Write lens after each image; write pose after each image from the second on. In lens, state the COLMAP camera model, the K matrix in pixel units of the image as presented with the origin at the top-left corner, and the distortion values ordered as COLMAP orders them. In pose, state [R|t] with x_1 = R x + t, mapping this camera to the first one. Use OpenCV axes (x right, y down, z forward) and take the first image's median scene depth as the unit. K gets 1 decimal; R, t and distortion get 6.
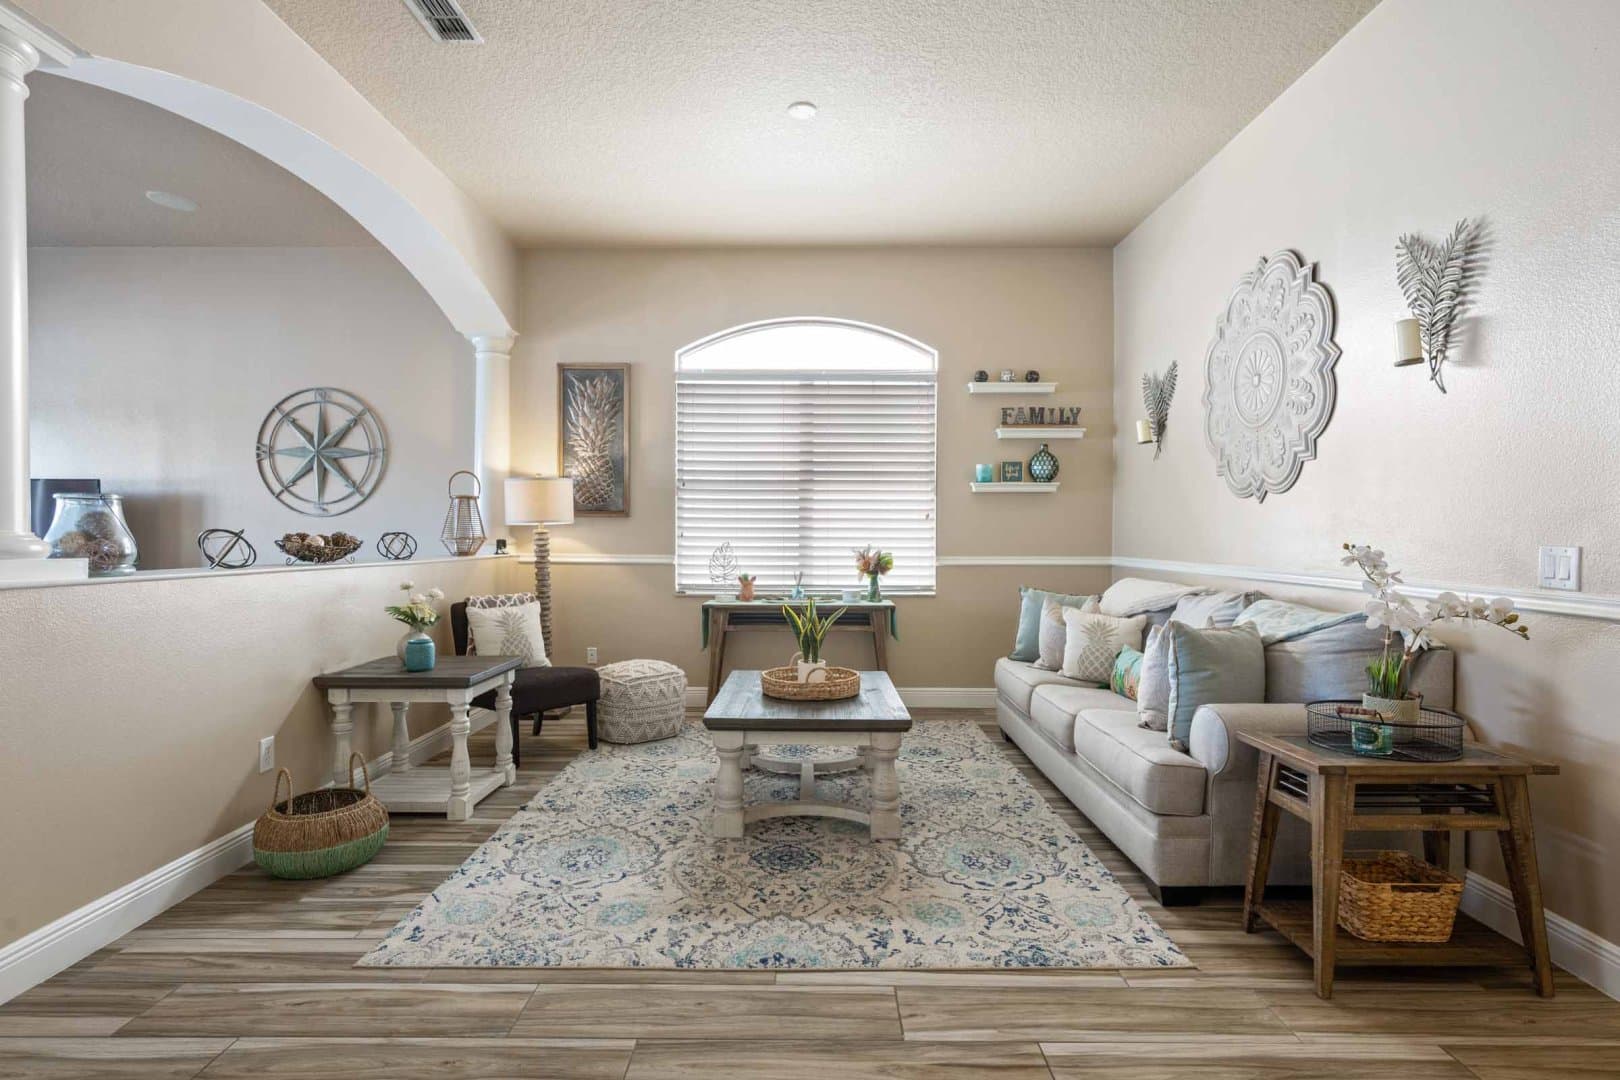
lens RADIAL K [[830.2, 0, 810.2], [0, 830.2, 521.5], [0, 0, 1]] dist [-0.000136, 0.000063]
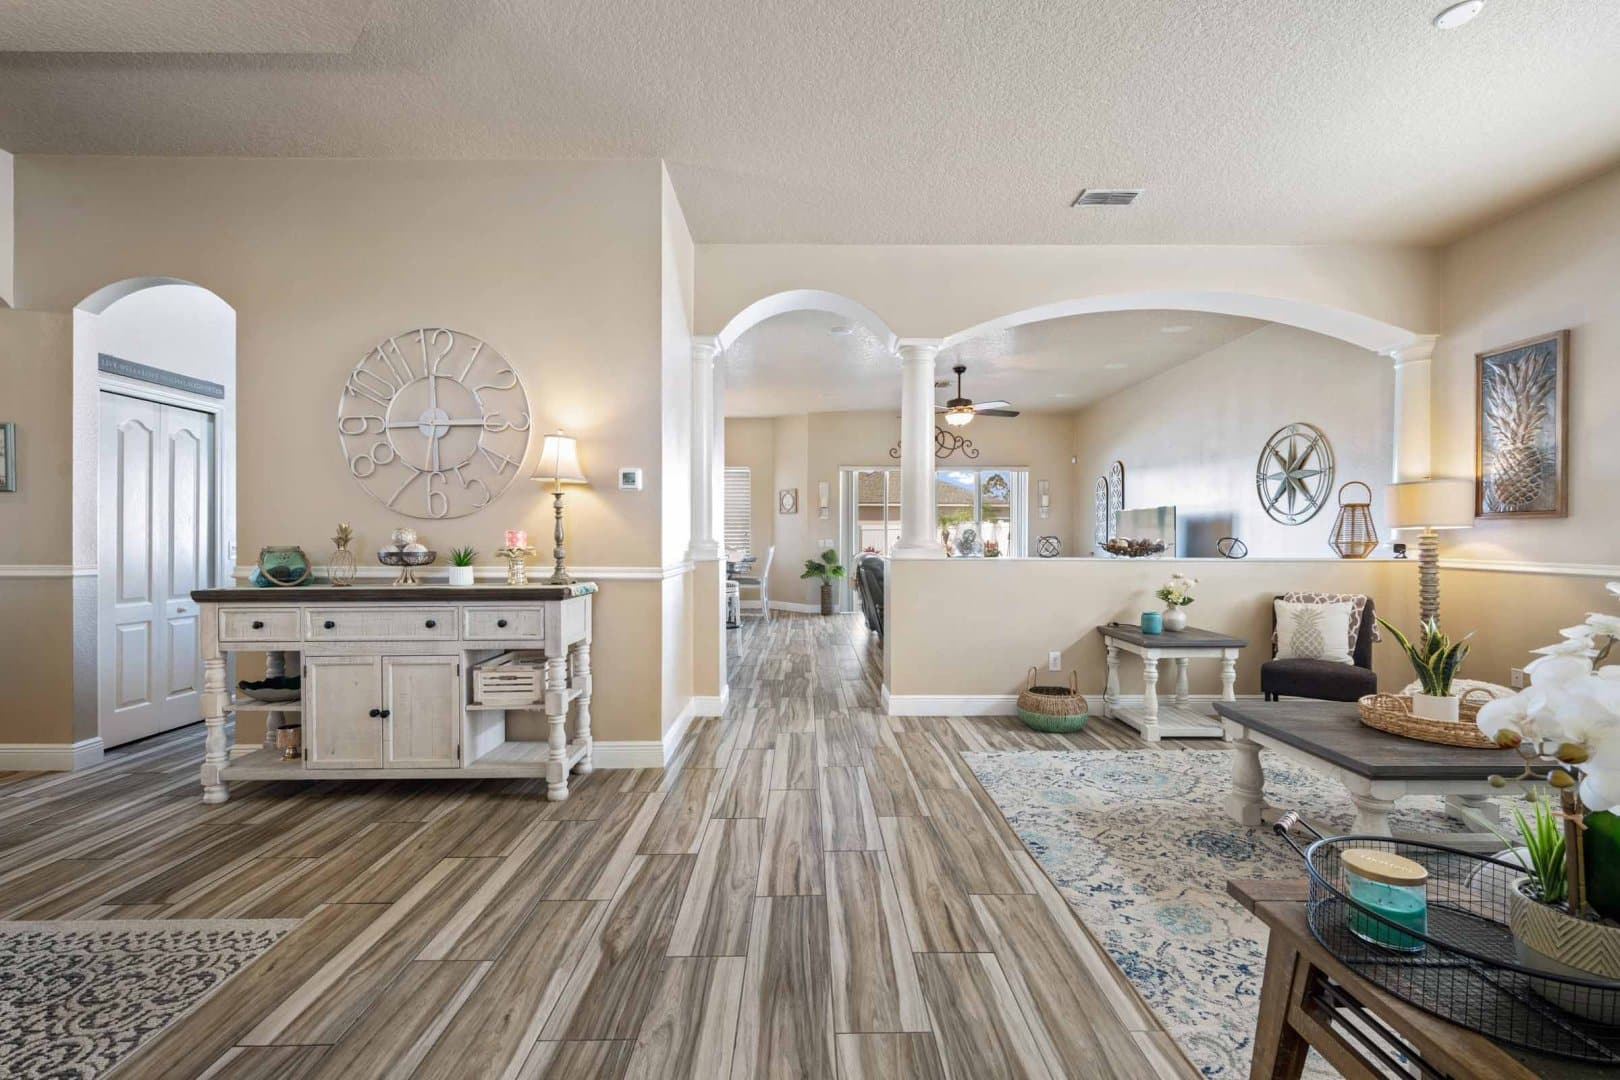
lens RADIAL K [[682.6, 0, 810.4], [0, 682.6, 526.1], [0, 0, 1]] dist [0.001983, 0.000010]
pose [[0.001201, -0.020860, -0.999782, 0.773631], [0.016210, 0.999651, -0.020838, 0.008690], [0.999868, -0.016182, 0.001539, 0.441263]]
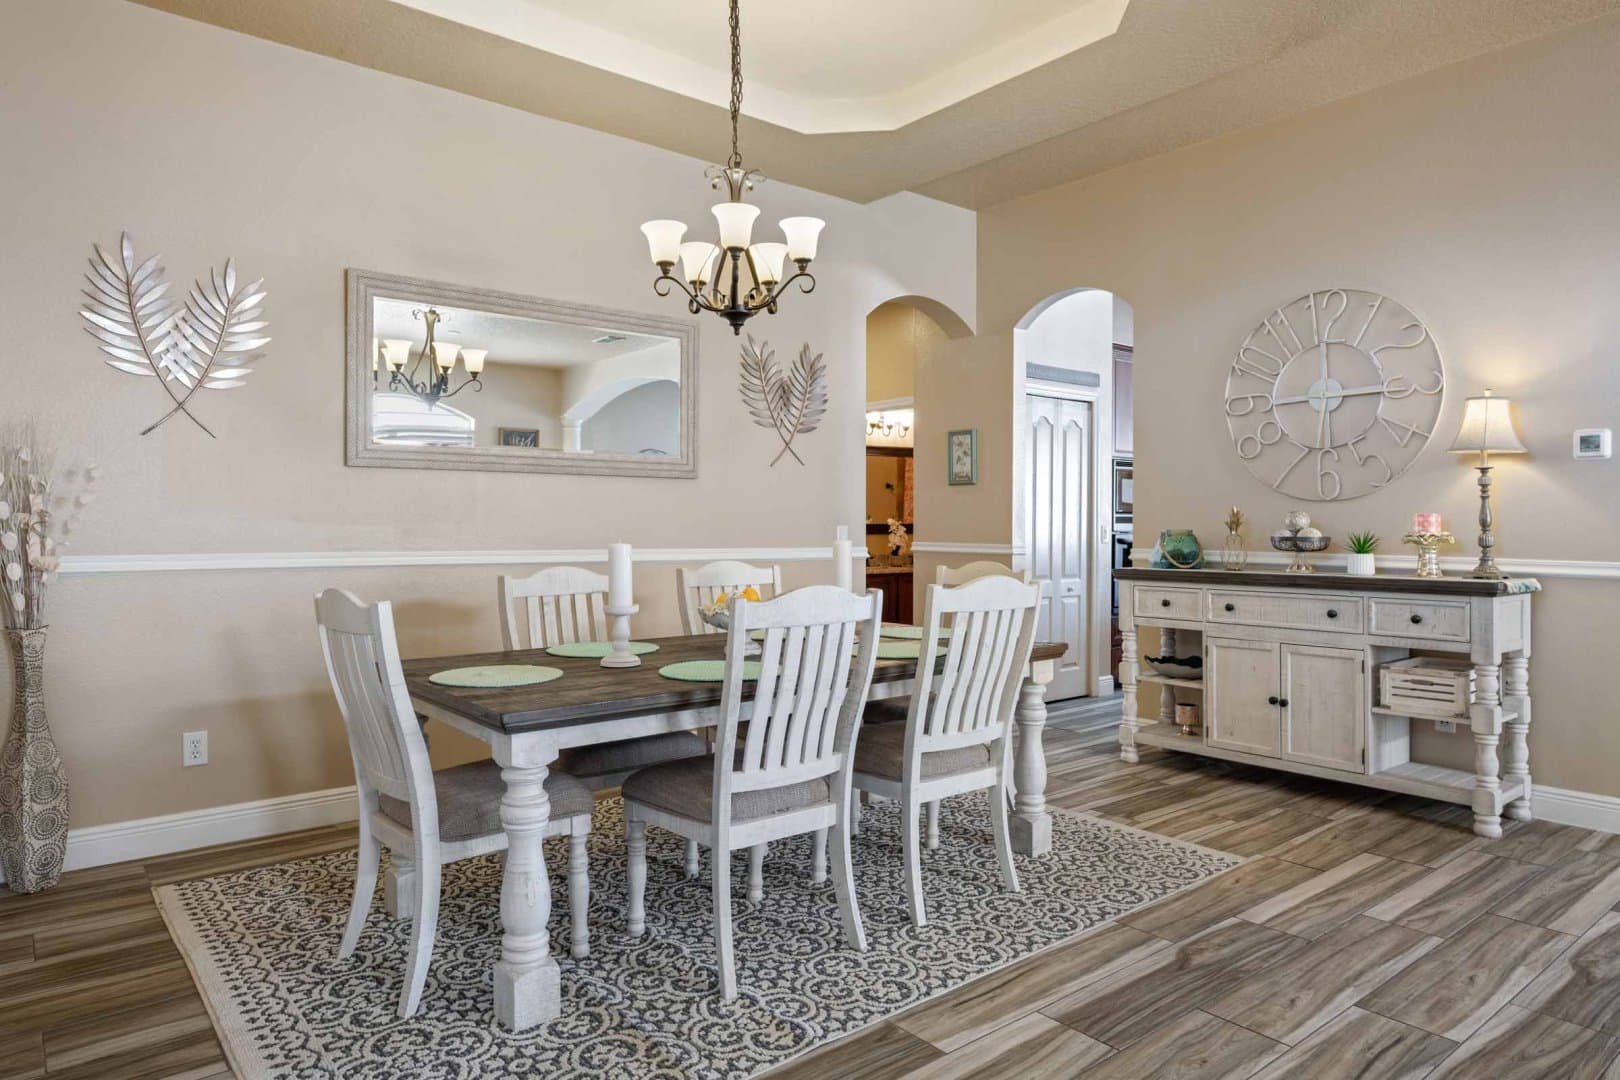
lens RADIAL K [[1003.3, 0, 808.2], [0, 1003.3, 528.7], [0, 0, 1]] dist [-0.000521, 0.000050]
pose [[-0.778222, -0.001538, -0.627987, 1.179518], [0.005076, 0.999949, -0.008740, 0.013694], [0.627969, -0.009989, -0.778175, 0.502011]]
